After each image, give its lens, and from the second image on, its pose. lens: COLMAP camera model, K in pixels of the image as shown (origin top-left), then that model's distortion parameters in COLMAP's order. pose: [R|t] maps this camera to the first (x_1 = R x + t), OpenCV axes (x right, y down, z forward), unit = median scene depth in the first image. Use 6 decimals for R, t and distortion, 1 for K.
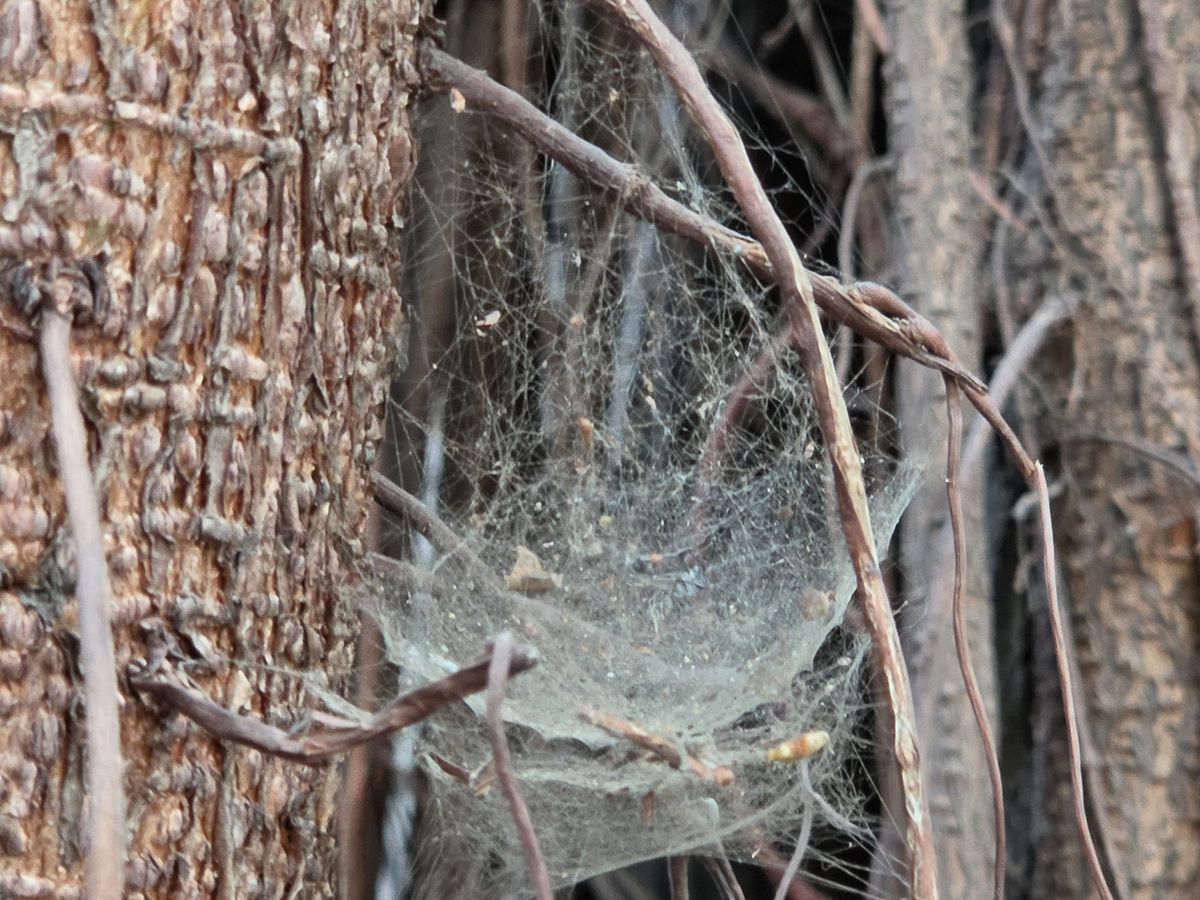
lens RADIAL K [[4084.8, 0, 602.5], [0, 4084.8, 449.7], [0, 0, 1]] dist [-0.036758, 0.000000]
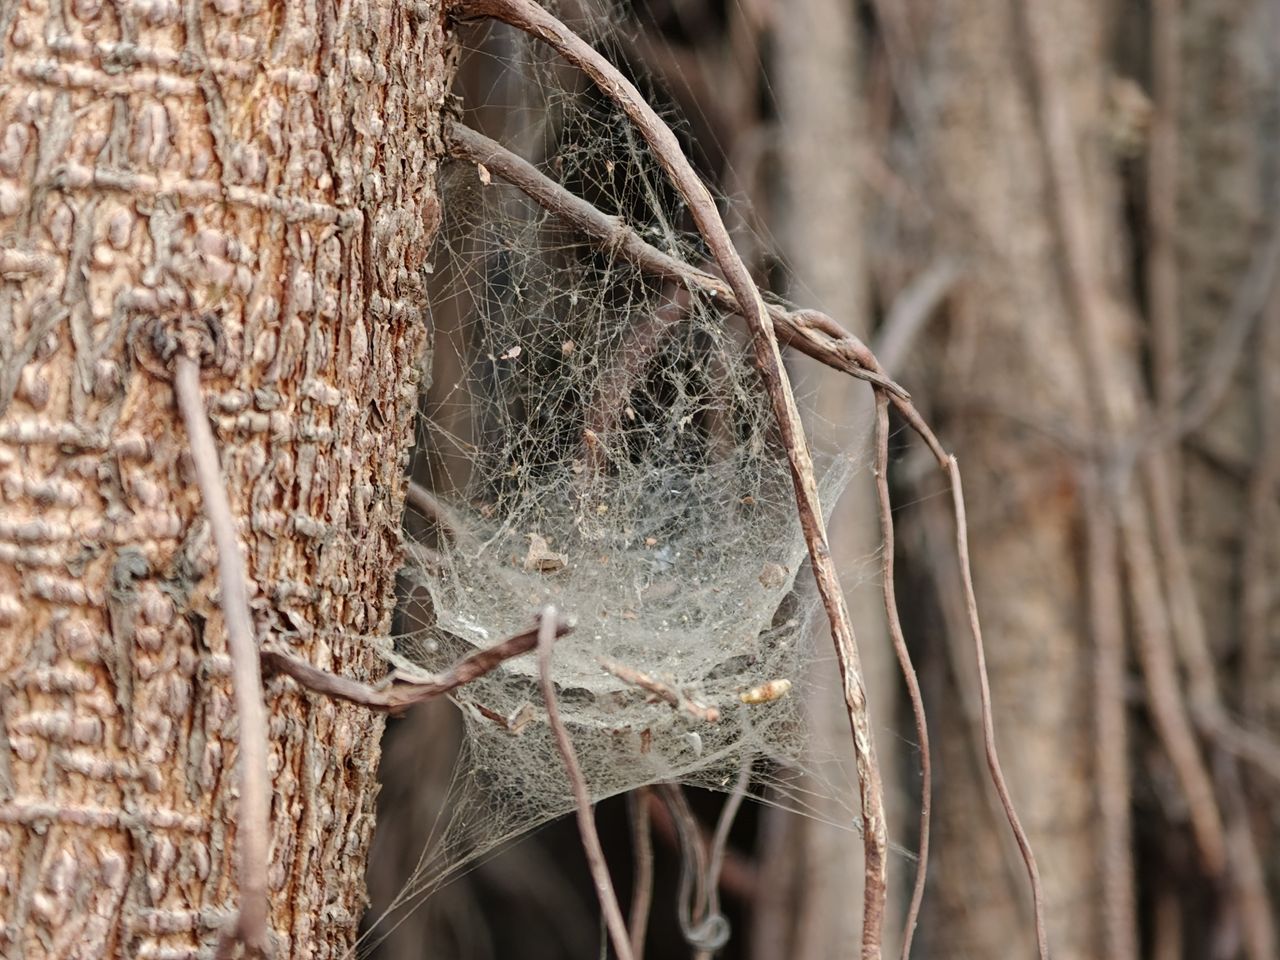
lens RADIAL K [[5167.6, 0, 627.7], [0, 5167.6, 491.9], [0, 0, 1]] dist [2.694796, 0.000000]
pose [[0.997901, -0.012145, 0.063606, -0.096532], [0.010330, 0.999532, 0.028785, -0.035553], [-0.063926, -0.028068, 0.997560, -0.590567]]
